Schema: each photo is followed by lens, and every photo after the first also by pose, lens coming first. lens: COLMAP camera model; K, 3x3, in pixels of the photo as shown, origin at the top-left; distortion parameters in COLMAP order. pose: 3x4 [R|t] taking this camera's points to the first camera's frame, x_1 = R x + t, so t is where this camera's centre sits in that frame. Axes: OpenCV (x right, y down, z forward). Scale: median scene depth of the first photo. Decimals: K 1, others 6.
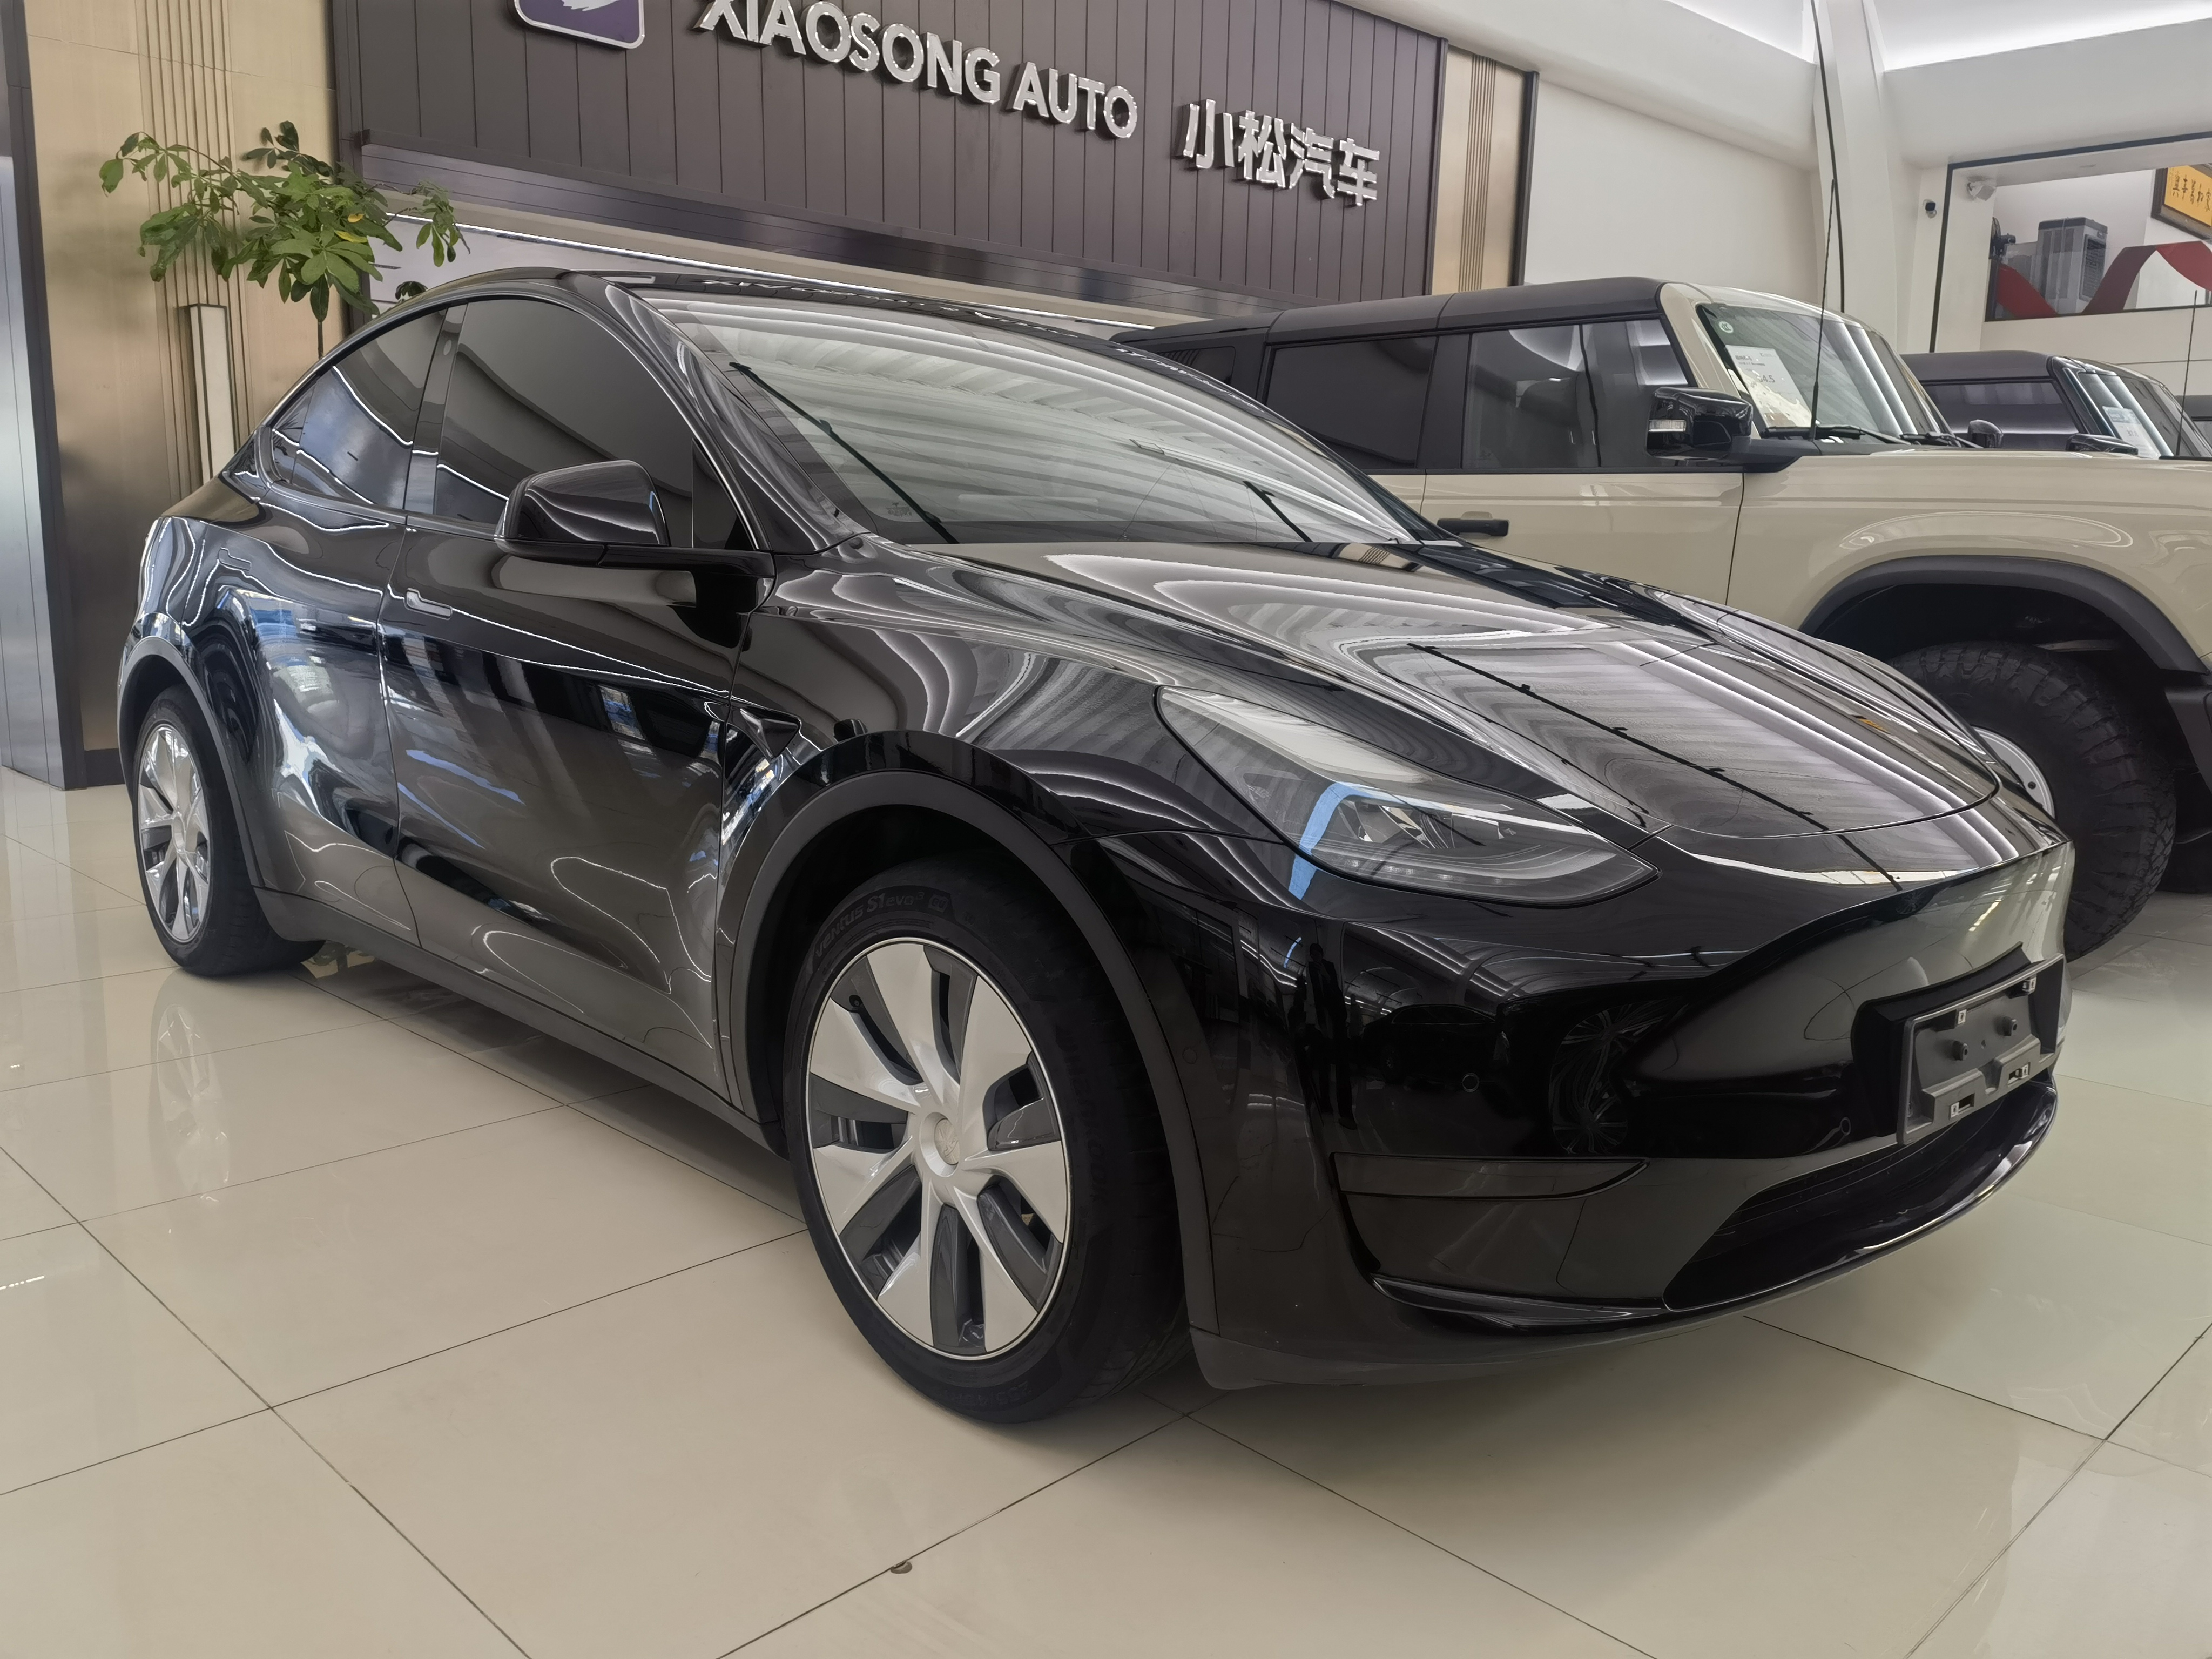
lens RADIAL K [[1691.5, 0, 1102.4], [0, 1691.5, 817.9], [0, 0, 1]] dist [0.055857, -0.002437]
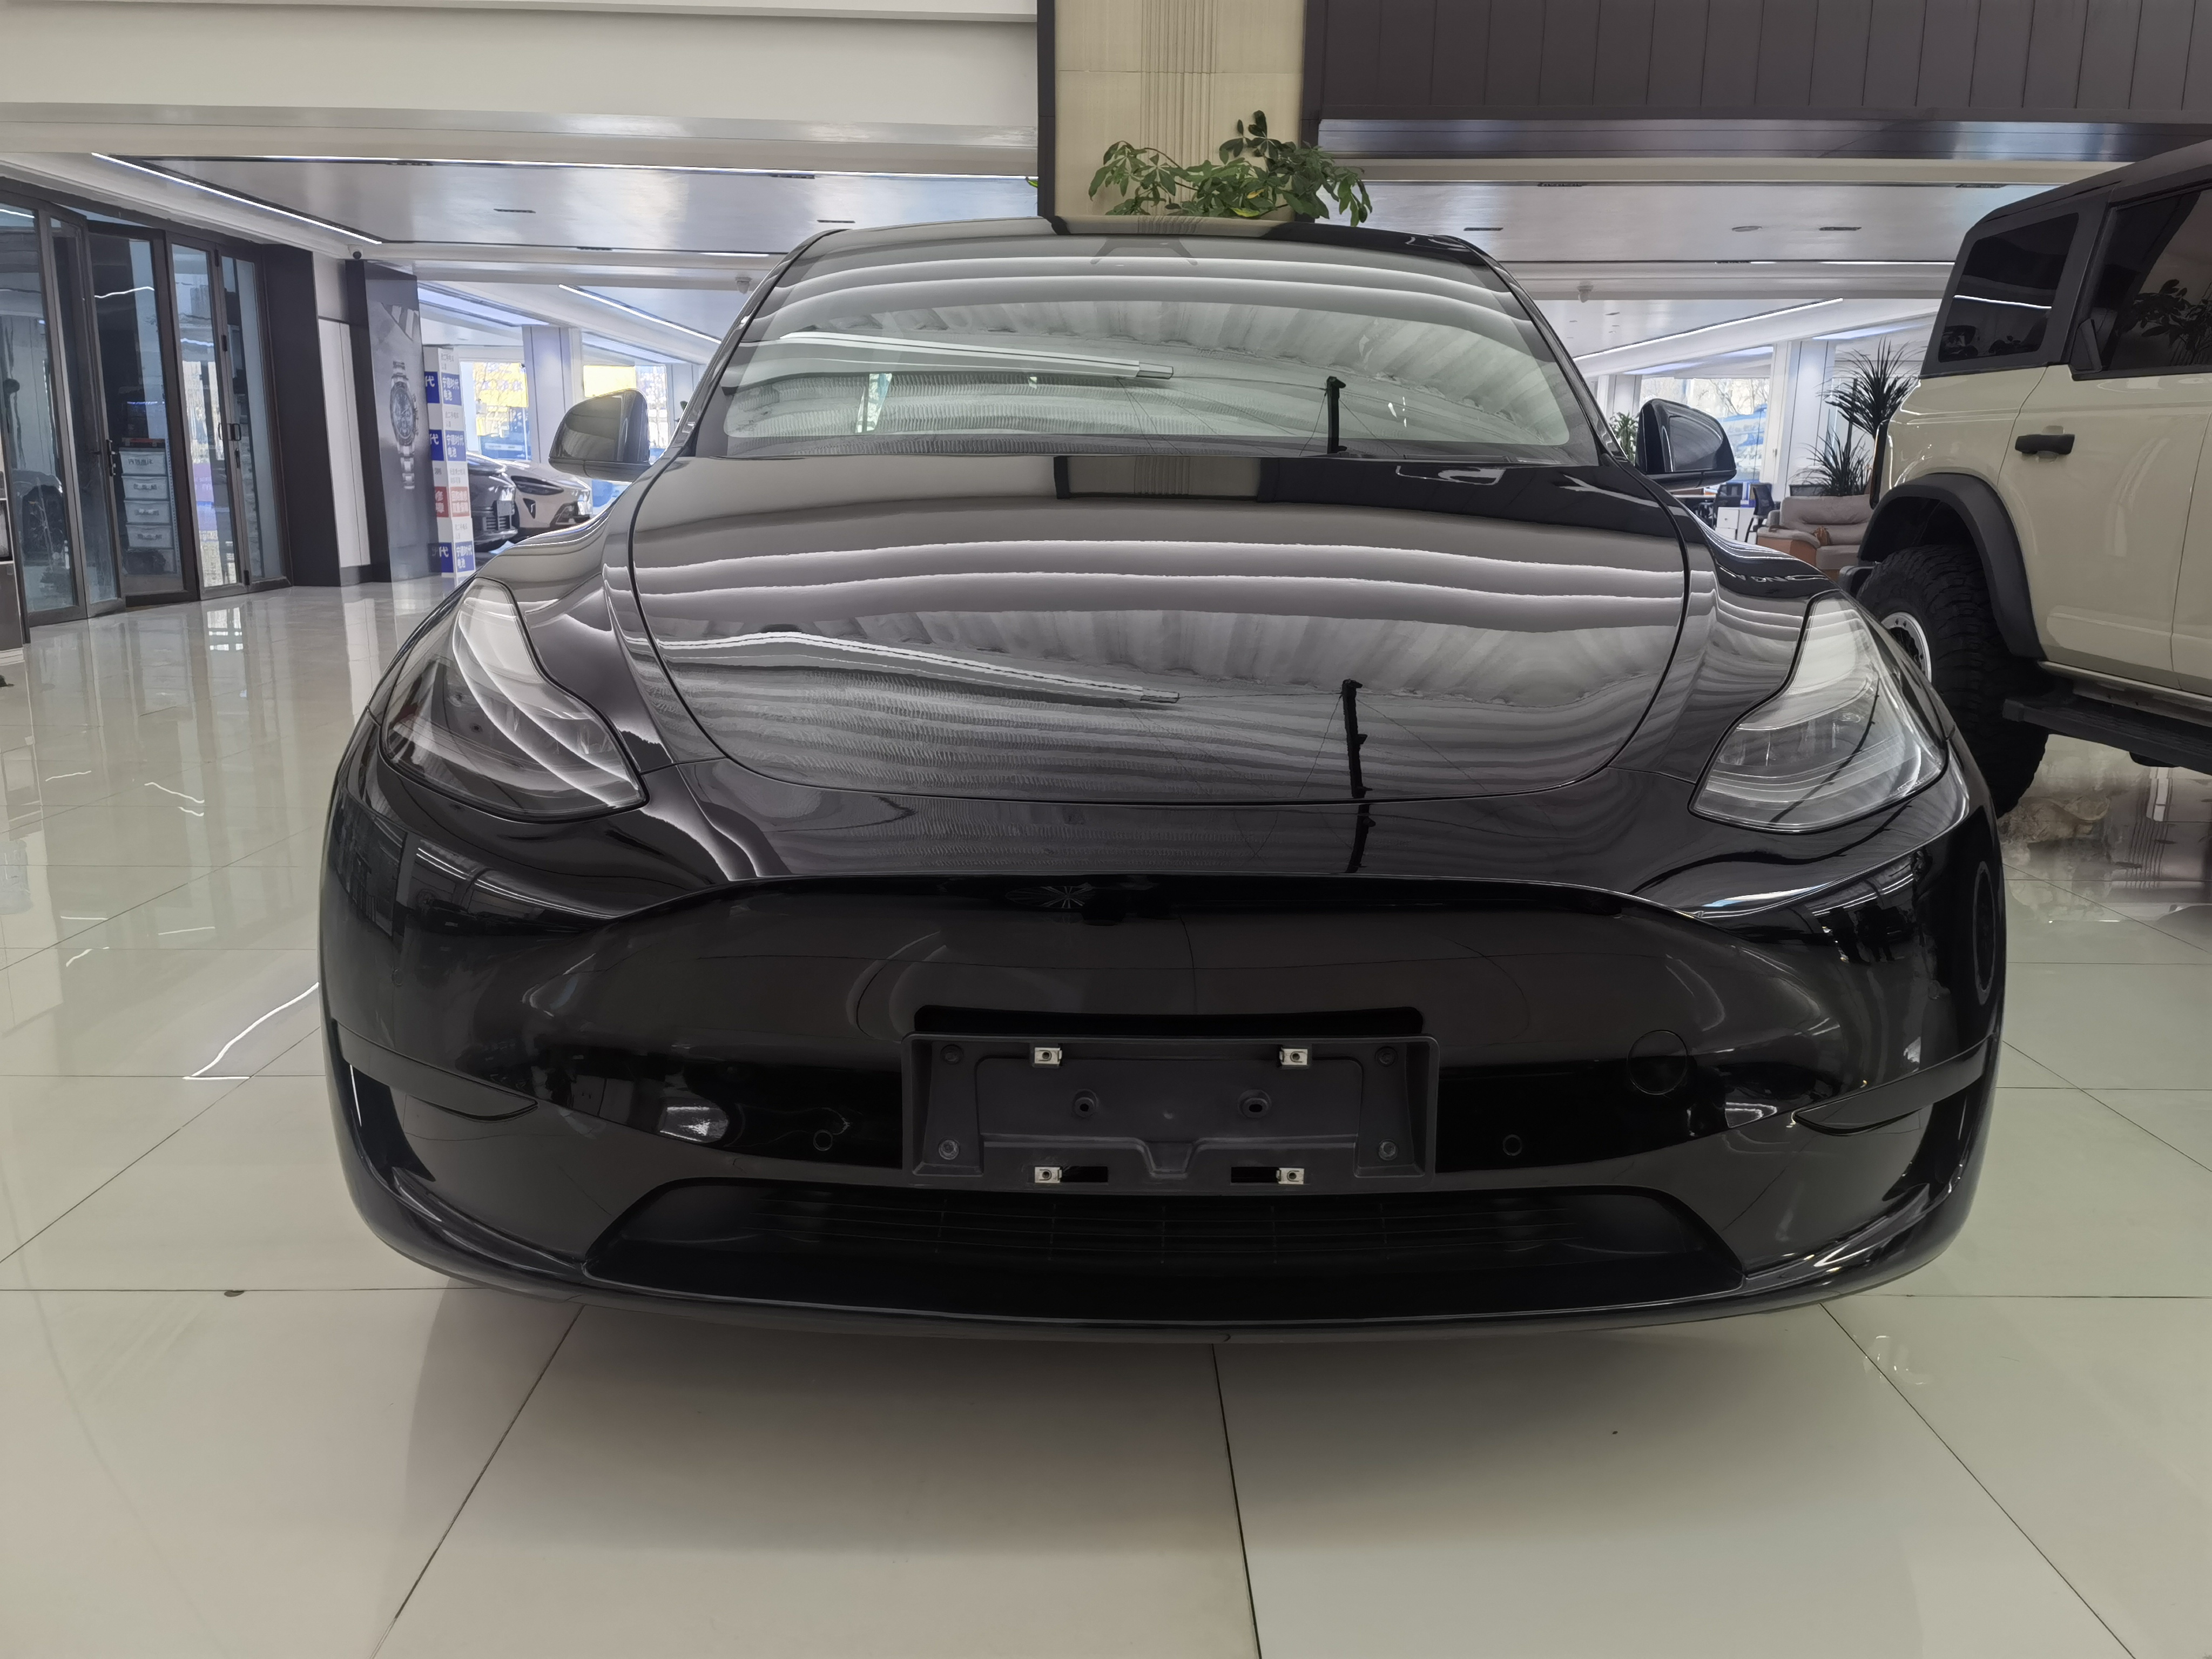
lens RADIAL K [[1691.5, 0, 1102.4], [0, 1691.5, 817.9], [0, 0, 1]] dist [0.055857, -0.002437]
pose [[0.720040, 0.131377, -0.681383, 0.276341], [-0.109368, 0.991128, 0.075526, -0.018938], [0.685260, 0.020140, 0.728020, 0.127857]]
